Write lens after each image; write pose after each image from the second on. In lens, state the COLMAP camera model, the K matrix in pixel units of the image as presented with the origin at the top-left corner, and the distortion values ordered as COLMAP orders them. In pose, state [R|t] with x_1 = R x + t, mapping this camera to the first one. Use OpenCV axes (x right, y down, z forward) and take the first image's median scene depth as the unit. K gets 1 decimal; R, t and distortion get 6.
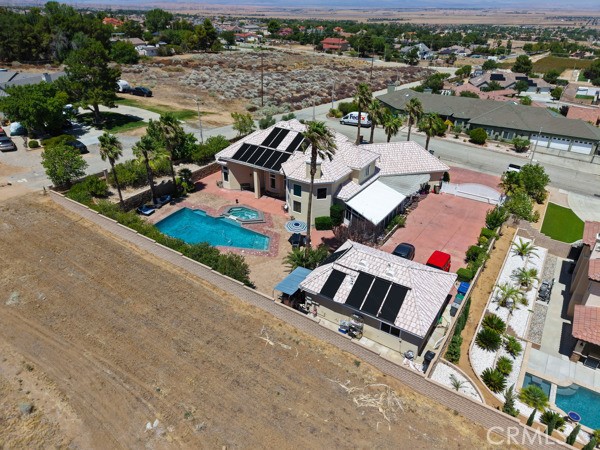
lens RADIAL K [[406.4, 0, 296.0], [0, 406.4, 215.4], [0, 0, 1]] dist [0.033306, -0.031647]
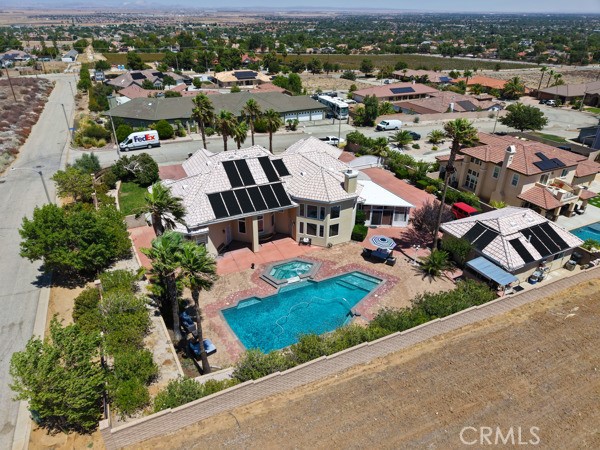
lens RADIAL K [[406.4, 0, 296.0], [0, 406.4, 215.4], [0, 0, 1]] dist [0.033306, -0.031647]
pose [[0.504870, -0.392113, 0.768995, -0.659099], [0.390424, 0.898268, 0.201704, -0.244051], [-0.769854, 0.198400, 0.606599, 0.480994]]
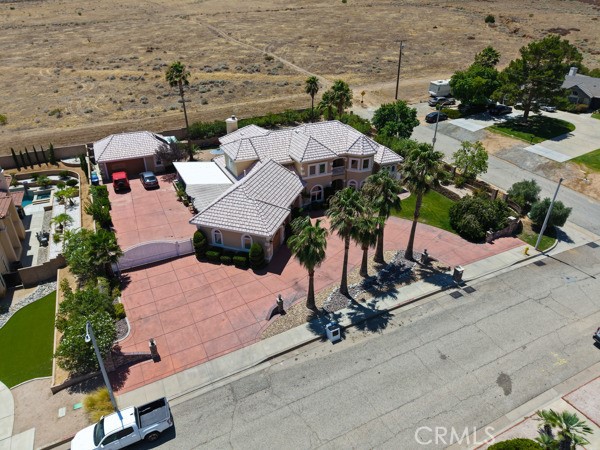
lens RADIAL K [[406.4, 0, 296.0], [0, 406.4, 215.4], [0, 0, 1]] dist [0.033306, -0.031647]
pose [[-0.500866, 0.384312, -0.775524, 0.878178], [-0.404381, 0.688305, 0.602257, -0.654217], [0.765251, 0.615257, -0.189340, 1.344126]]
